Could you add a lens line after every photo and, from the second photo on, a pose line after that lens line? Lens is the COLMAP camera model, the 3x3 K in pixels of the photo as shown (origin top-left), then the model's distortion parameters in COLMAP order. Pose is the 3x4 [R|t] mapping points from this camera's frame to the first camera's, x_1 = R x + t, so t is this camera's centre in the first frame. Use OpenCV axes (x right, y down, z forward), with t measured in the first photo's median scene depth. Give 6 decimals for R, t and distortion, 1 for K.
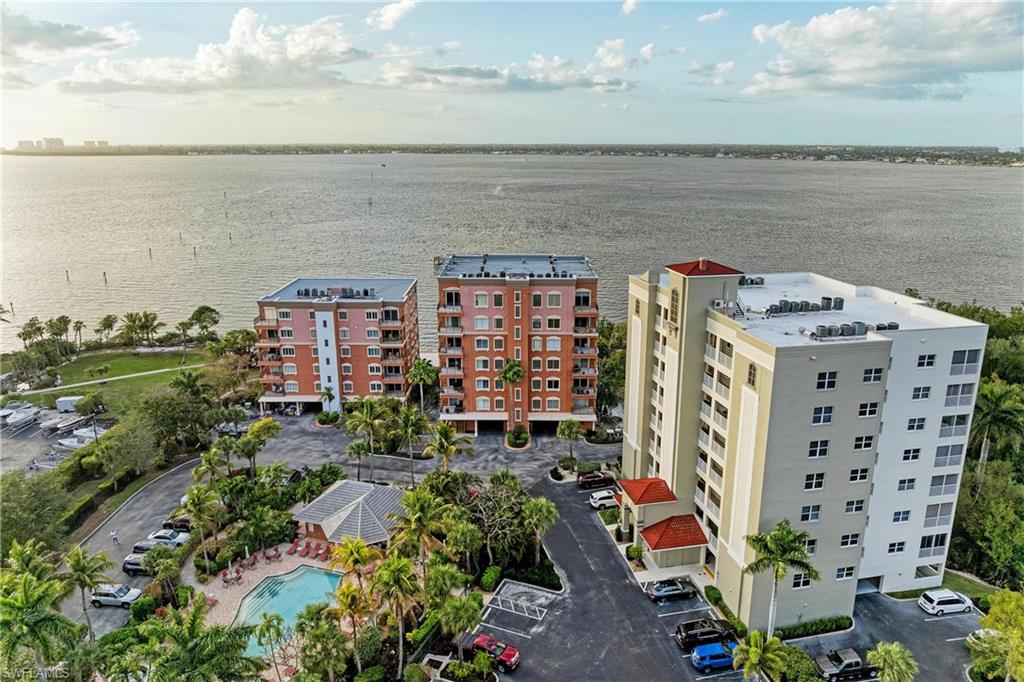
lens RADIAL K [[713.4, 0, 515.3], [0, 713.4, 345.5], [0, 0, 1]] dist [-0.024244, 0.004590]
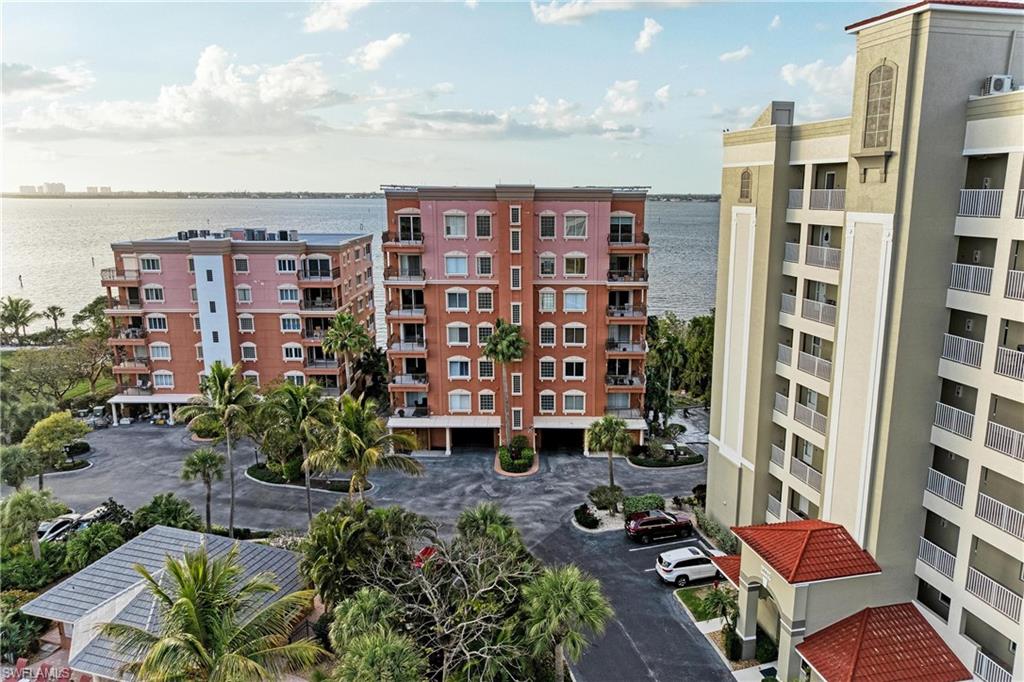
lens RADIAL K [[713.4, 0, 508.9], [0, 713.4, 333.8], [0, 0, 1]] dist [-0.024244, 0.004590]
pose [[0.999913, -0.003475, -0.012754, 0.004927], [0.002372, 0.996336, -0.085497, 0.078031], [0.013004, 0.085459, 0.996257, 0.396713]]
